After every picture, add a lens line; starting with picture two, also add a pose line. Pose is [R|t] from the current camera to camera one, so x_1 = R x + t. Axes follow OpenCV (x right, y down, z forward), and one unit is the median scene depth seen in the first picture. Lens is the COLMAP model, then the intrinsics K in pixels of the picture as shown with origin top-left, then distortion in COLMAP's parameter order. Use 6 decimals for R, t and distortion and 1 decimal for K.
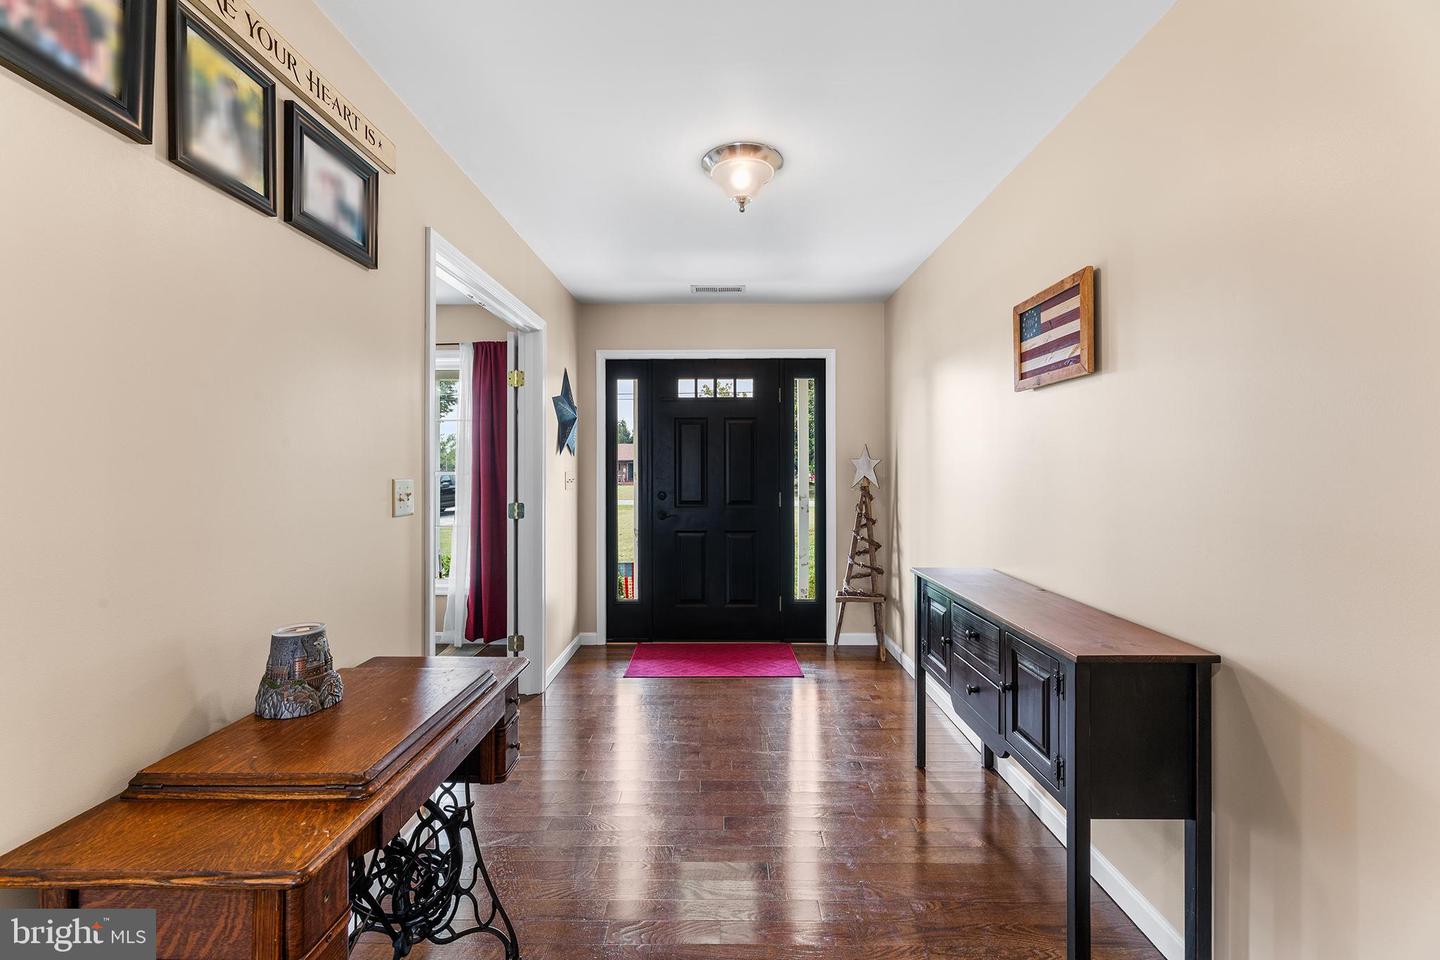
lens RADIAL K [[586.9, 0, 717.5], [0, 586.9, 471.2], [0, 0, 1]] dist [0.002340, 0.000182]
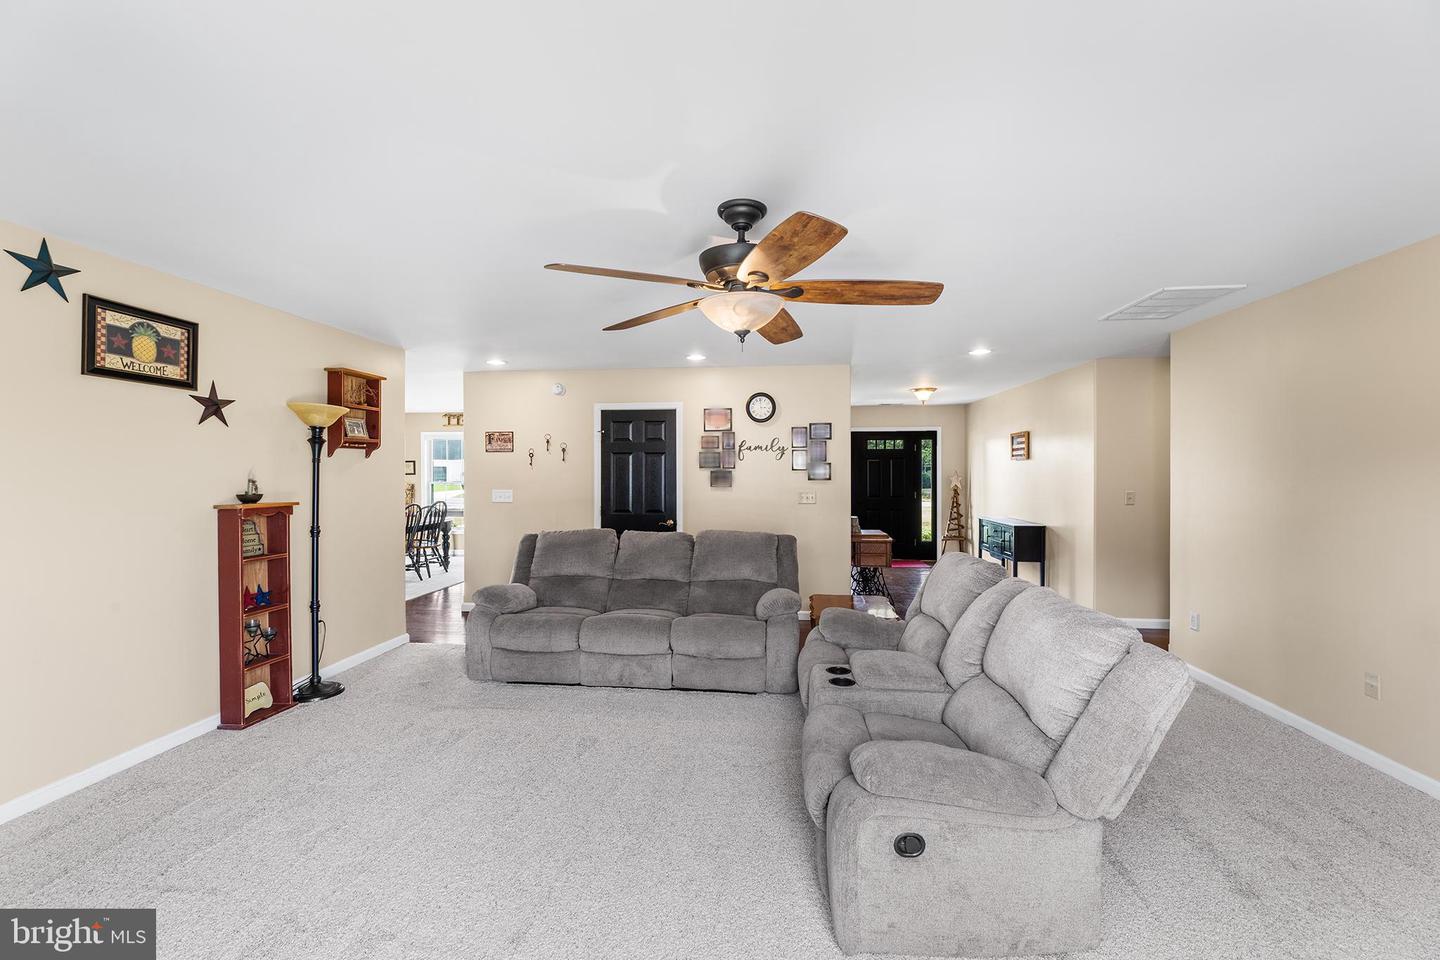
lens RADIAL K [[586.9, 0, 716.3], [0, 586.9, 475.7], [0, 0, 1]] dist [0.002340, 0.000182]
pose [[0.995065, 0.000866, -0.099223, -0.438718], [-0.000485, 0.999992, 0.003864, -0.034060], [0.099226, -0.003797, 0.995058, -1.330608]]
